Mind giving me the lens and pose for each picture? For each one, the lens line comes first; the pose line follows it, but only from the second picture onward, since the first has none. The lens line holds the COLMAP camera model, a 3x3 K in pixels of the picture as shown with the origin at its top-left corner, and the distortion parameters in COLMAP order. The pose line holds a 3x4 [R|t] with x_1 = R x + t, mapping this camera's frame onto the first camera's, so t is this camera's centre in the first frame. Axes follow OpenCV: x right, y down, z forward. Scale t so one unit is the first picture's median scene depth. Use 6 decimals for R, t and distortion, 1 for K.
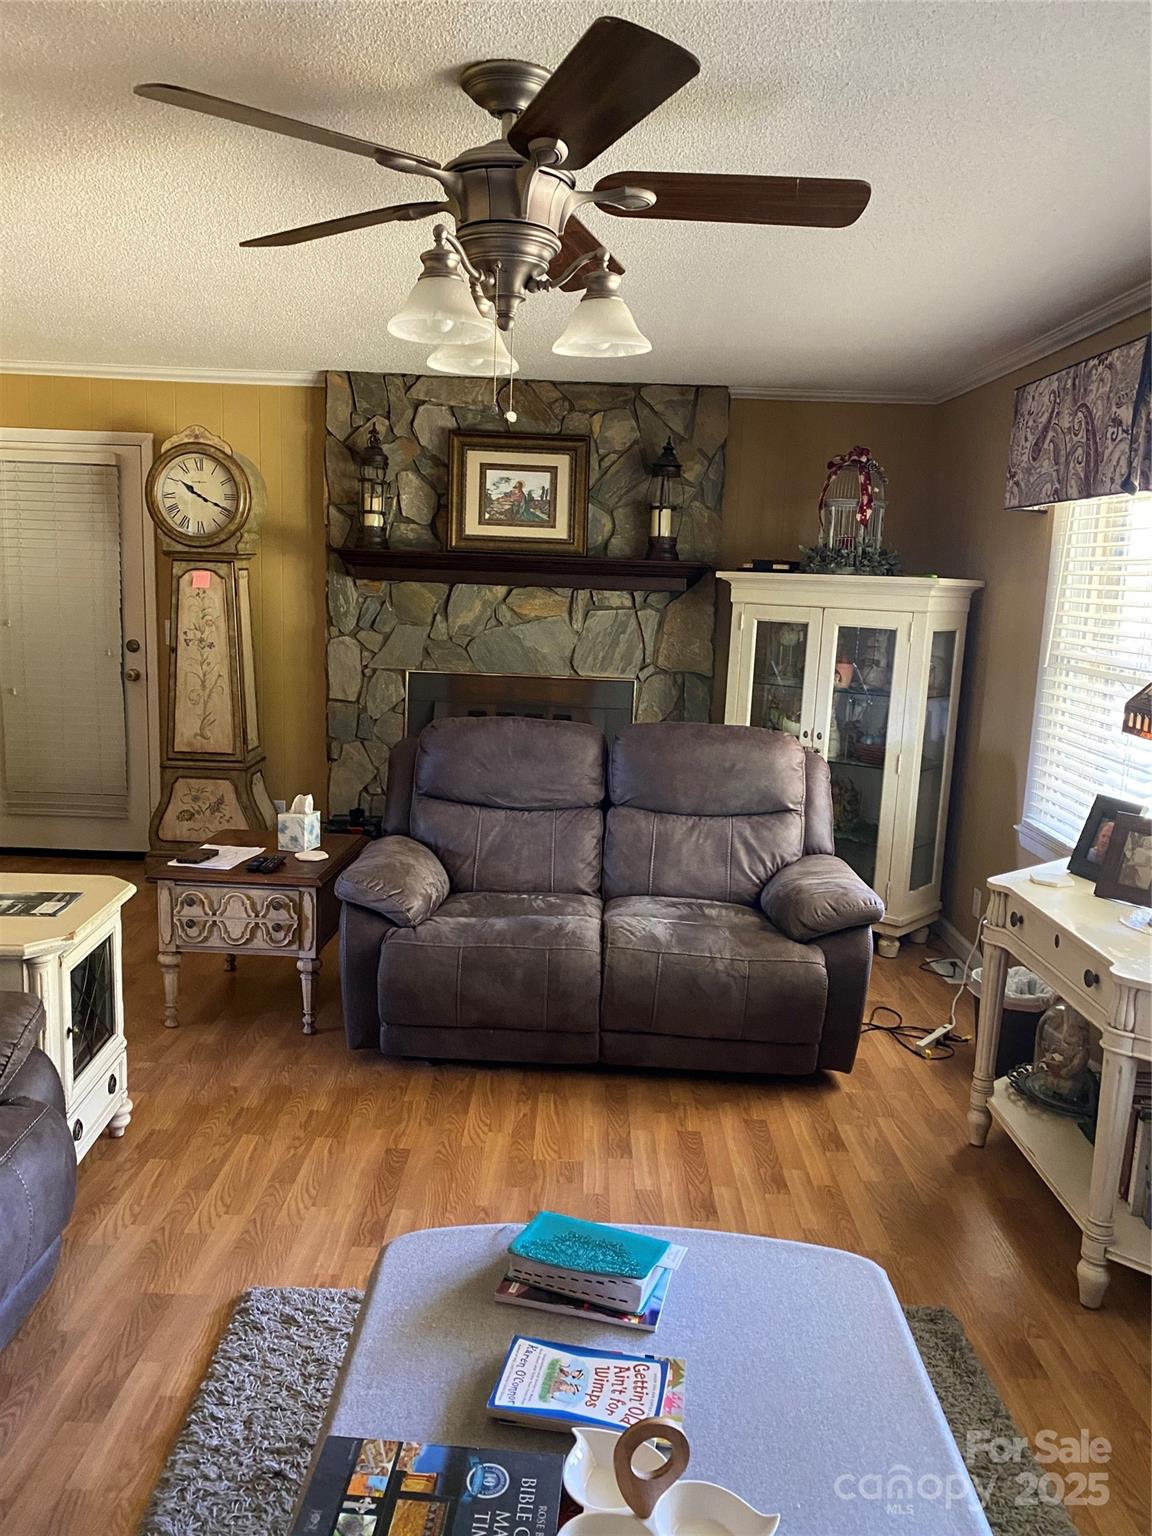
lens RADIAL K [[1171.5, 0, 574.6], [0, 1171.5, 771.4], [0, 0, 1]] dist [-0.021536, 0.004678]
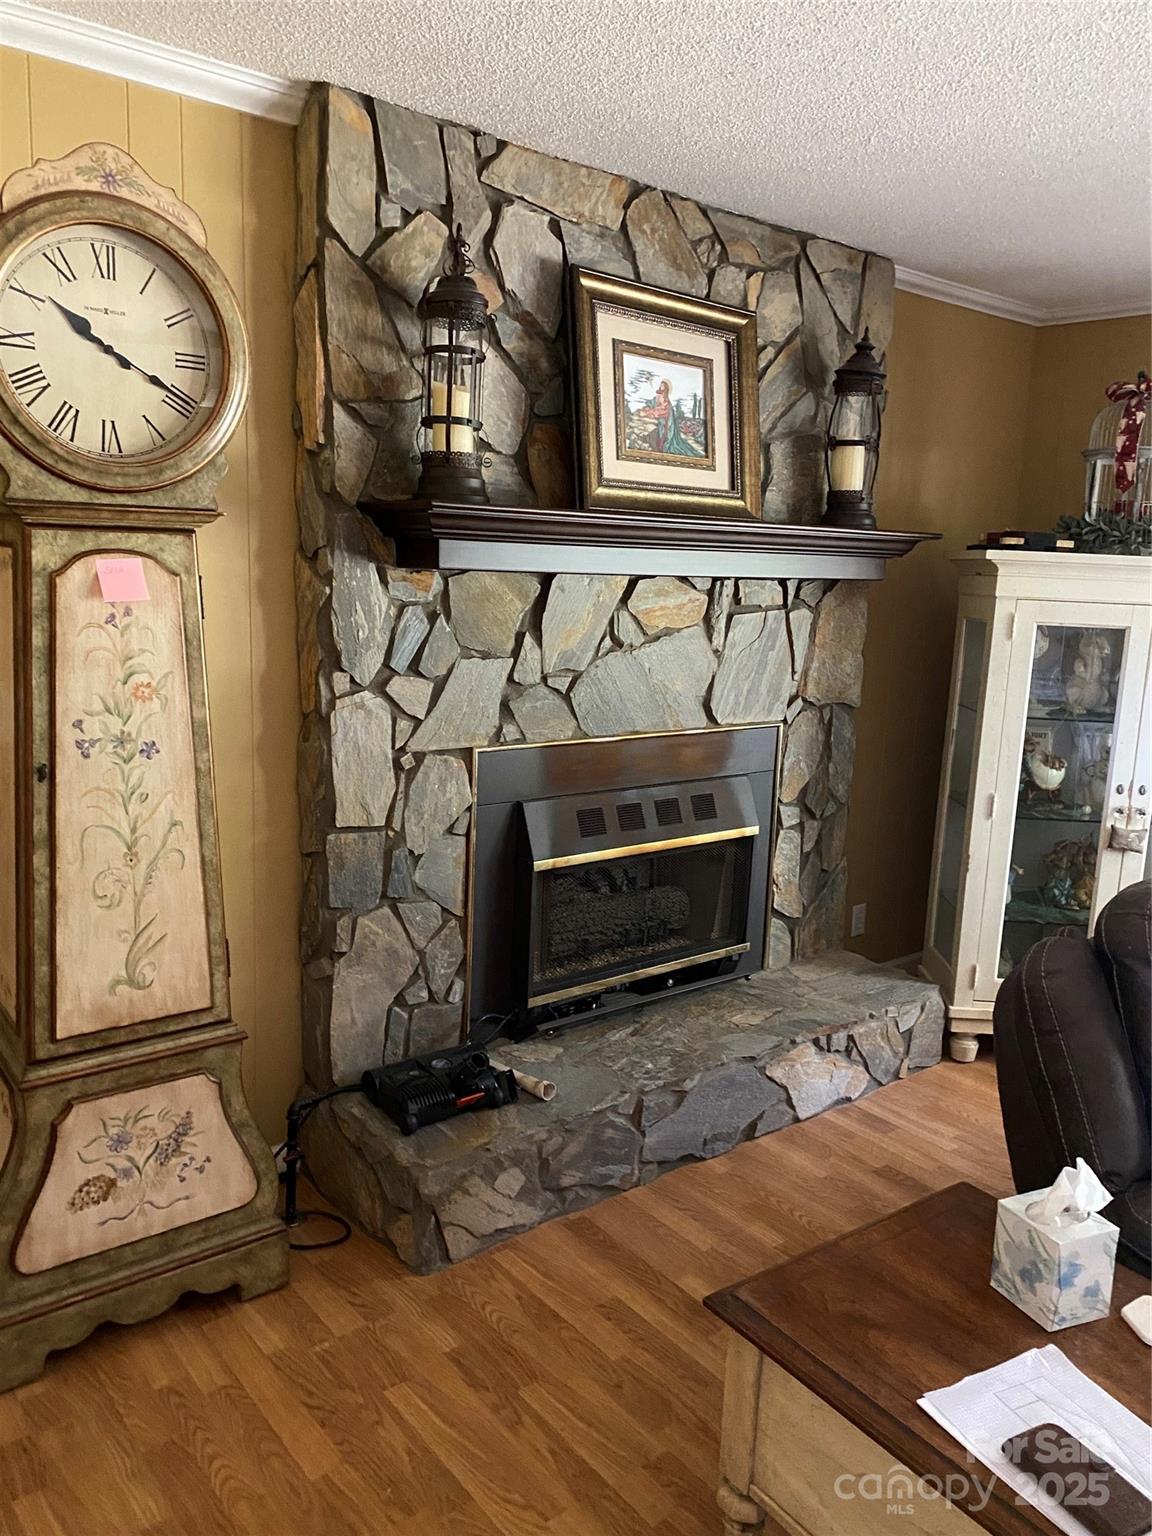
lens RADIAL K [[1171.5, 0, 575.8], [0, 1171.5, 764.8], [0, 0, 1]] dist [-0.021536, 0.004678]
pose [[0.779729, -0.120501, 0.614412, -0.430420], [0.098293, 0.992696, 0.069951, -0.114032], [-0.618354, 0.005850, 0.785878, 0.602496]]
